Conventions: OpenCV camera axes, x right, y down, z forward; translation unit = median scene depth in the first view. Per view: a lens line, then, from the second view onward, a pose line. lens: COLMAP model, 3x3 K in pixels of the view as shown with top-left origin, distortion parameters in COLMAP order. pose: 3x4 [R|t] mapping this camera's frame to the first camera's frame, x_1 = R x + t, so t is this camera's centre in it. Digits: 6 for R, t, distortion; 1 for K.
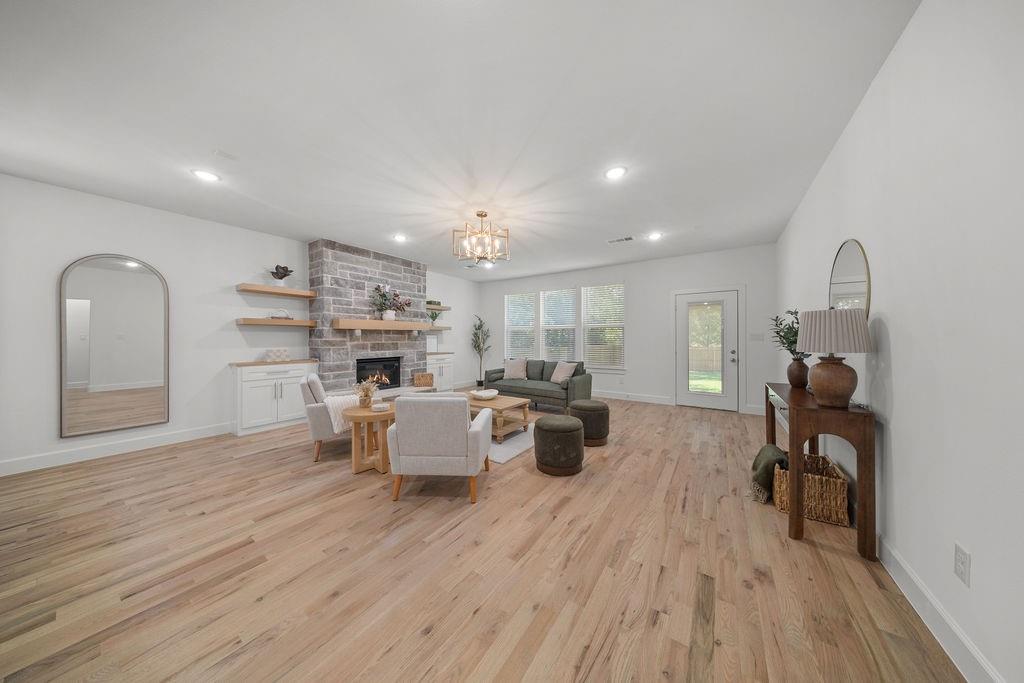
lens RADIAL K [[296.1, 0, 513.3], [0, 296.1, 338.6], [0, 0, 1]] dist [0.000111, 0.000004]
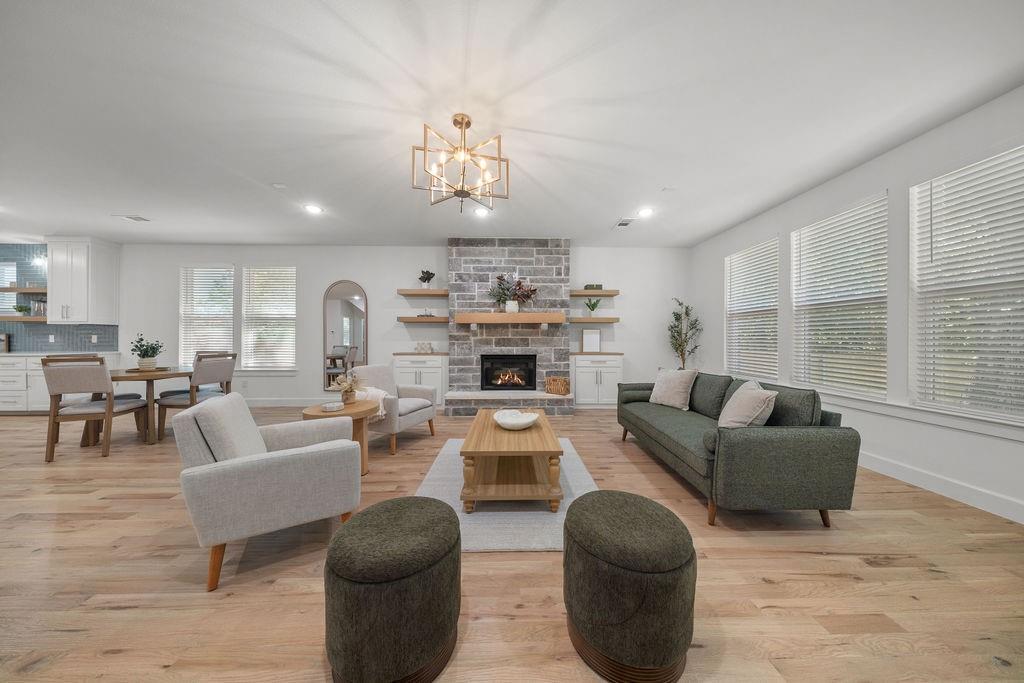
lens RADIAL K [[304.4, 0, 514.8], [0, 304.4, 340.0], [0, 0, 1]] dist [-0.000007, -0.000003]
pose [[0.581366, 0.005776, -0.813622, 0.339818], [-0.002424, 0.999983, 0.005367, 0.016315], [0.813638, -0.001148, 0.581370, 0.508395]]
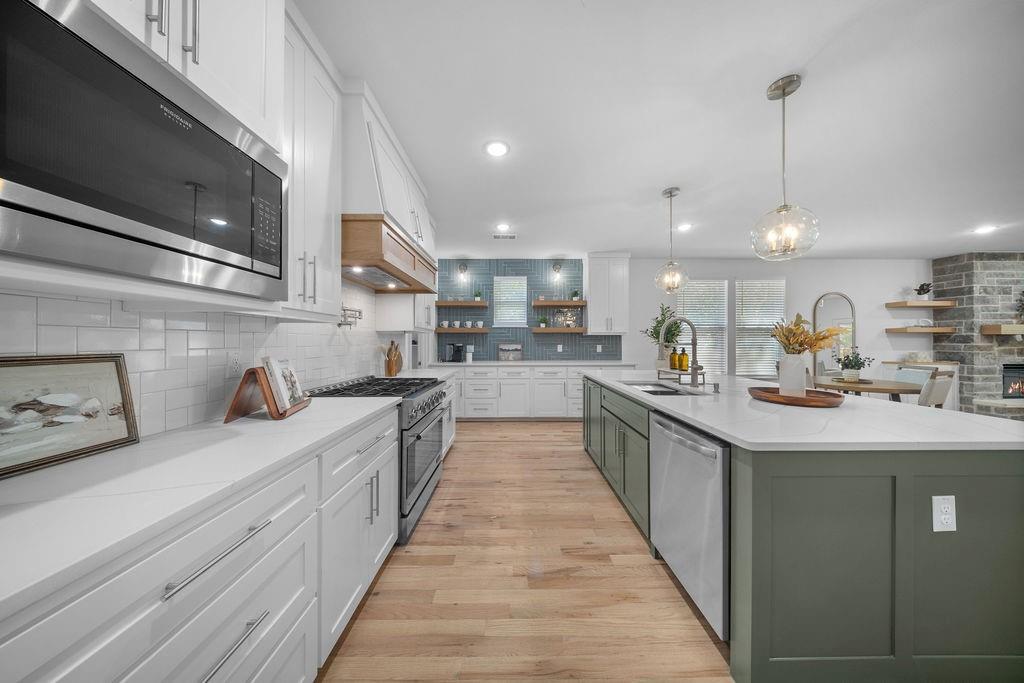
lens RADIAL K [[277.8, 0, 512.0], [0, 277.8, 341.5], [0, 0, 1]] dist [-0.000229, -0.000028]
pose [[0.571892, -0.000024, -0.820329, -0.700450], [-0.002606, 0.999995, -0.001846, -0.001276], [0.820325, 0.003194, 0.571889, -0.891165]]
